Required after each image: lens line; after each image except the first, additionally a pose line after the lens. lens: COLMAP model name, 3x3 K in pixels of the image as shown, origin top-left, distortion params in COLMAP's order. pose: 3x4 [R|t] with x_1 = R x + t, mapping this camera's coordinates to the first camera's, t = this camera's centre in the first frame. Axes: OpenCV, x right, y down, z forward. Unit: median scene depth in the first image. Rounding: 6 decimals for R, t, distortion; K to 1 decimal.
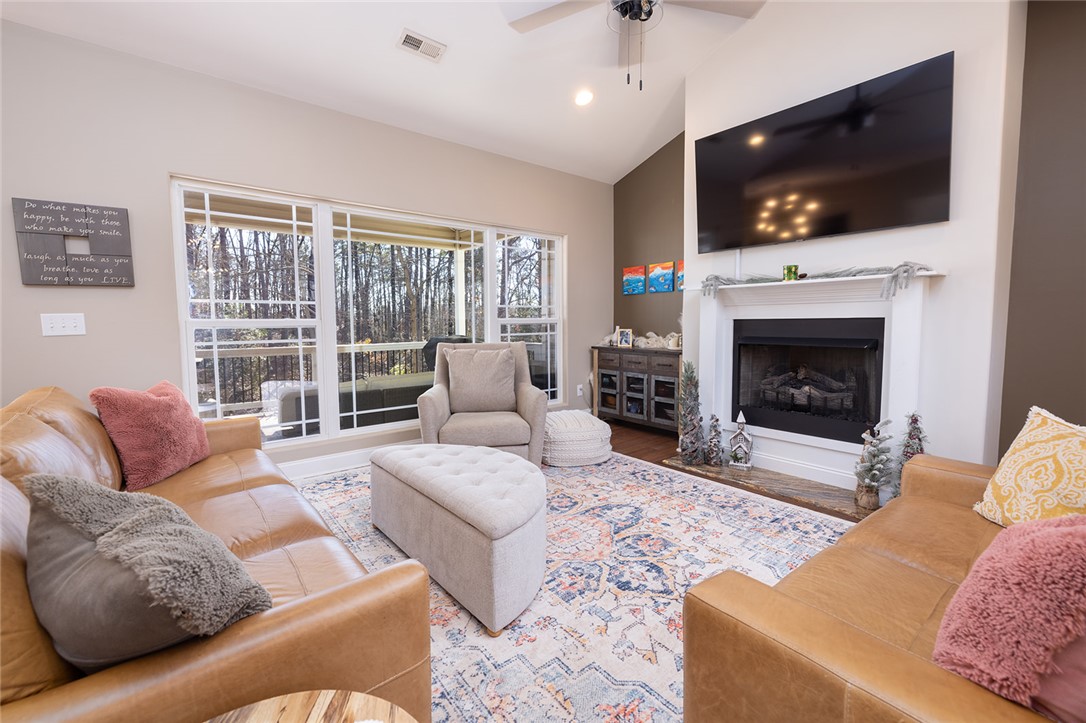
lens RADIAL K [[454.3, 0, 541.3], [0, 454.3, 352.7], [0, 0, 1]] dist [-0.003999, 0.000618]
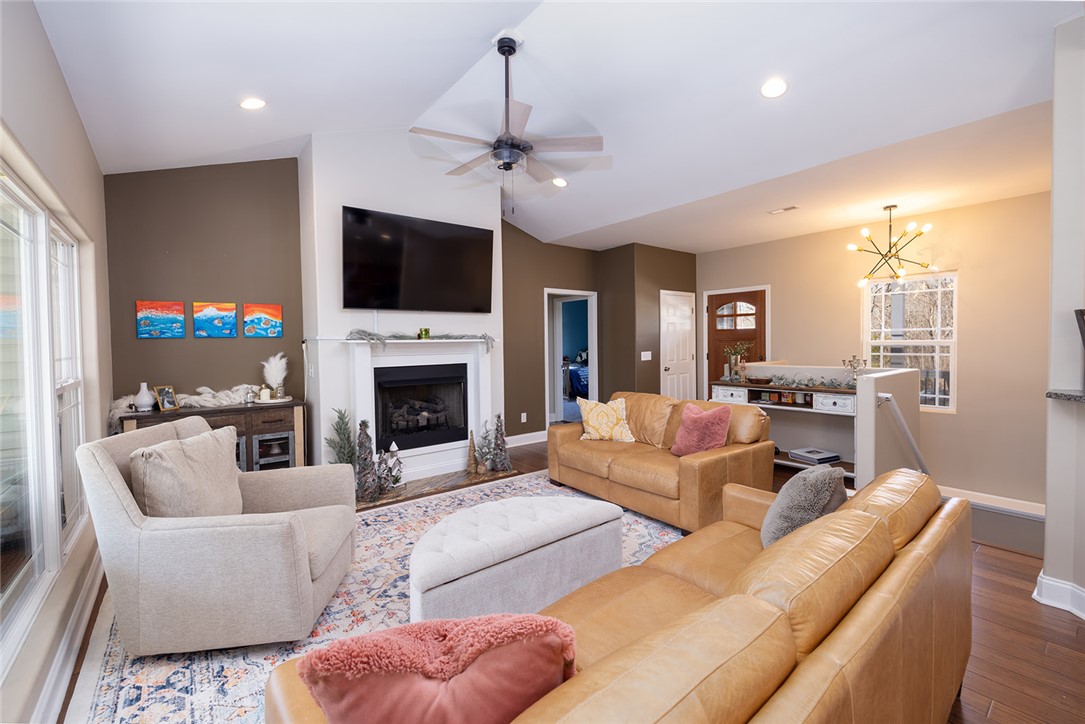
lens RADIAL K [[453.9, 0, 540.8], [0, 453.9, 353.2], [0, 0, 1]] dist [-0.003999, 0.000618]
pose [[0.011179, -0.012997, 0.999853, -0.865078], [0.083990, 0.996394, 0.012013, -0.100961], [-0.996404, 0.083843, 0.012230, 0.625033]]
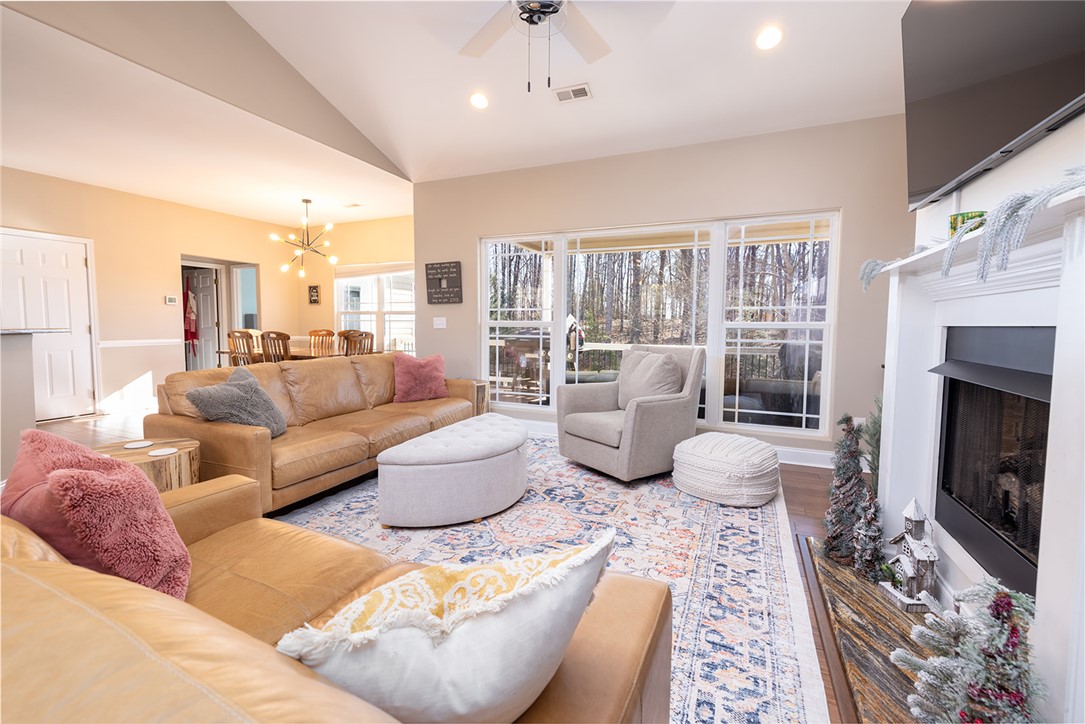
lens RADIAL K [[453.9, 0, 540.8], [0, 453.9, 353.2], [0, 0, 1]] dist [-0.003999, 0.000618]
pose [[0.453163, 0.069484, -0.888716, 0.774811], [-0.071762, 0.996565, 0.041324, -0.035150], [0.888534, 0.045049, 0.456593, 0.393575]]
